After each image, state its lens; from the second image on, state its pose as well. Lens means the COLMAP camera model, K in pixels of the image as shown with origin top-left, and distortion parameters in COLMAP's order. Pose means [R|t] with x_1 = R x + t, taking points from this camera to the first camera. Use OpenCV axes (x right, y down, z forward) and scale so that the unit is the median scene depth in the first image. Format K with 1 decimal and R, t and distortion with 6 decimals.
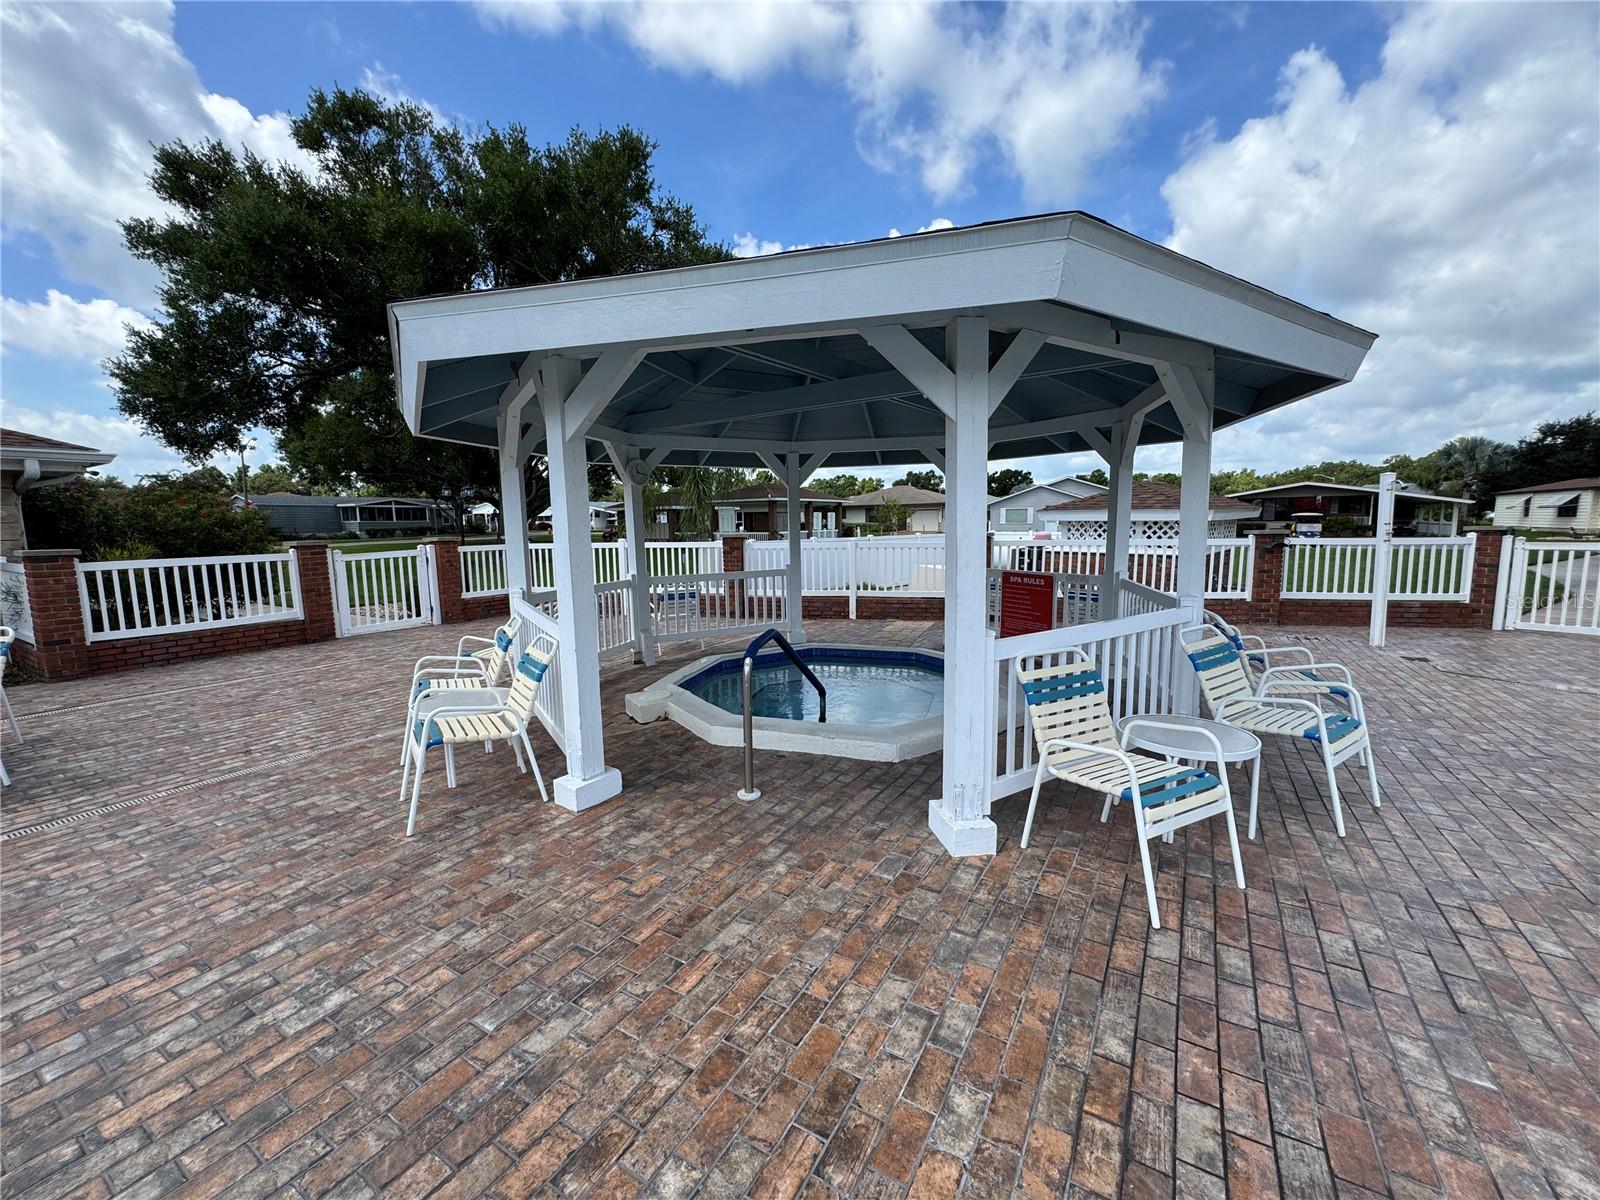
lens RADIAL K [[642.9, 0, 802.2], [0, 642.9, 600.3], [0, 0, 1]] dist [-0.000873, 0.000148]
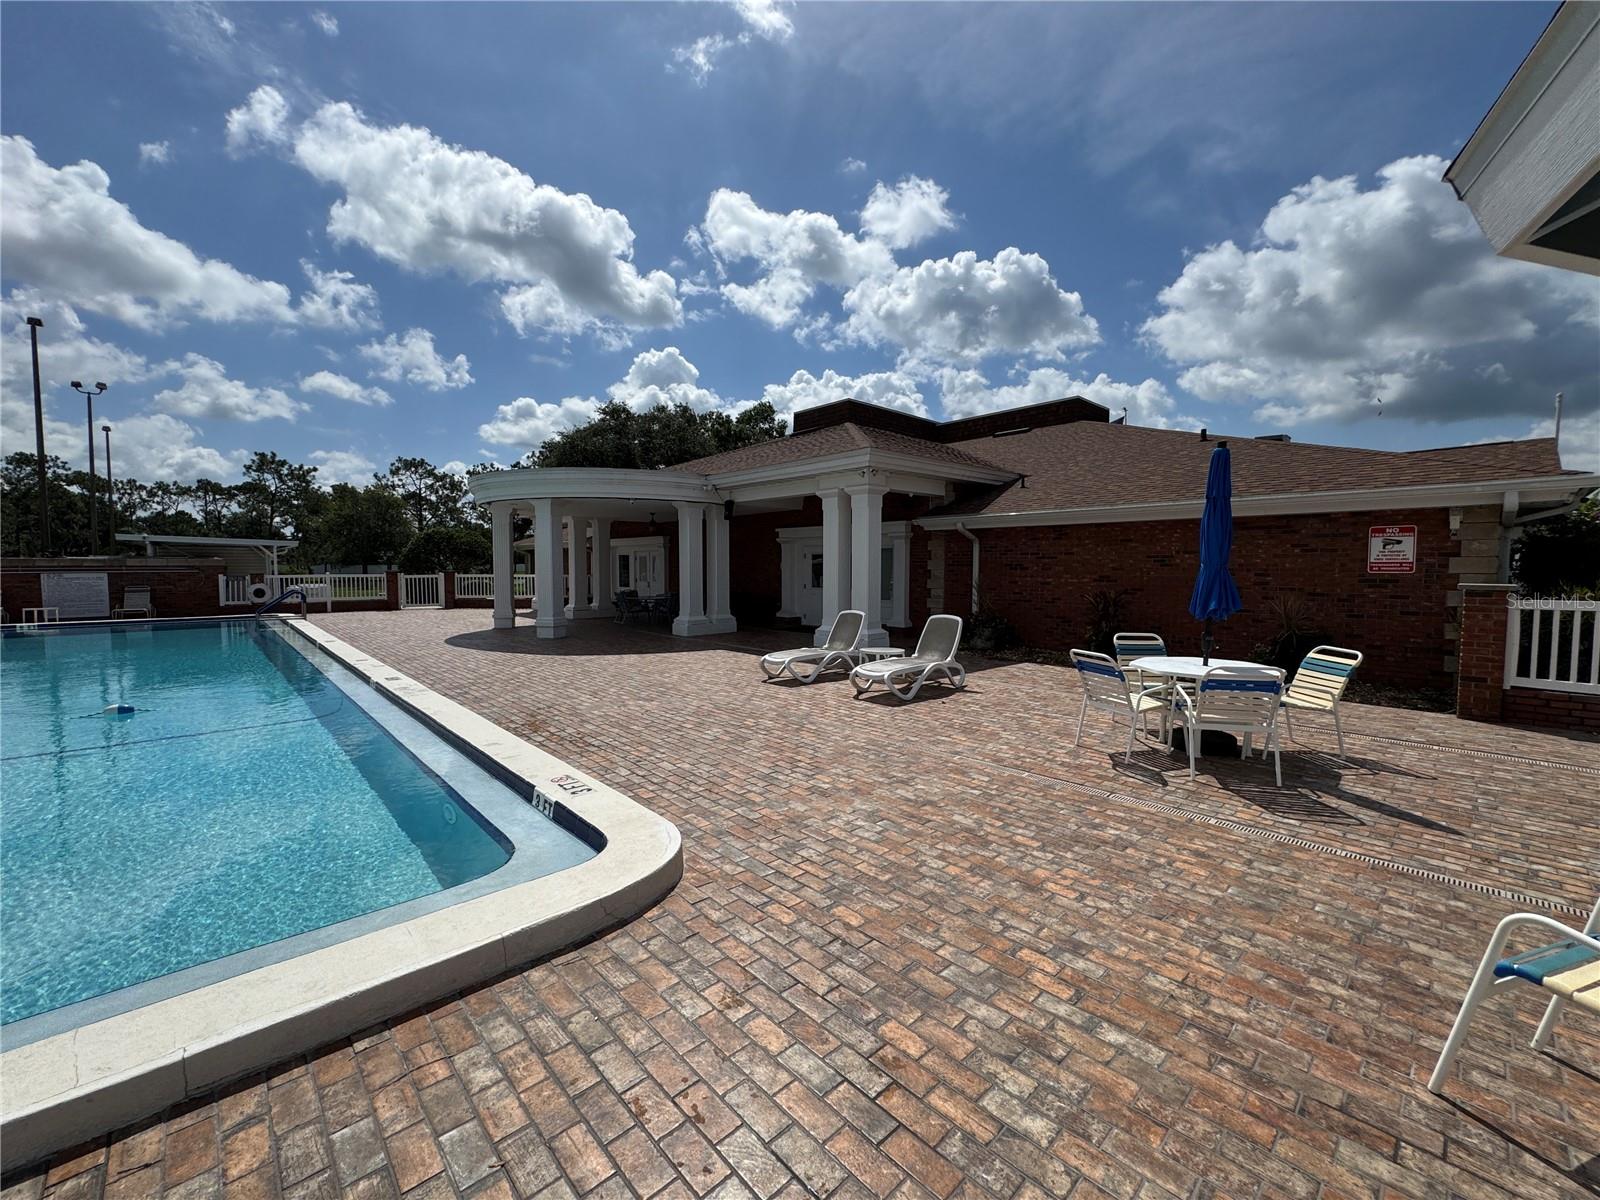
lens RADIAL K [[642.9, 0, 804.1], [0, 642.9, 595.8], [0, 0, 1]] dist [-0.000873, 0.000148]
pose [[-0.276327, 0.055021, -0.959487, 0.069113], [-0.113032, 0.989570, 0.089298, -0.057664], [0.954394, 0.133128, -0.267226, 0.519375]]
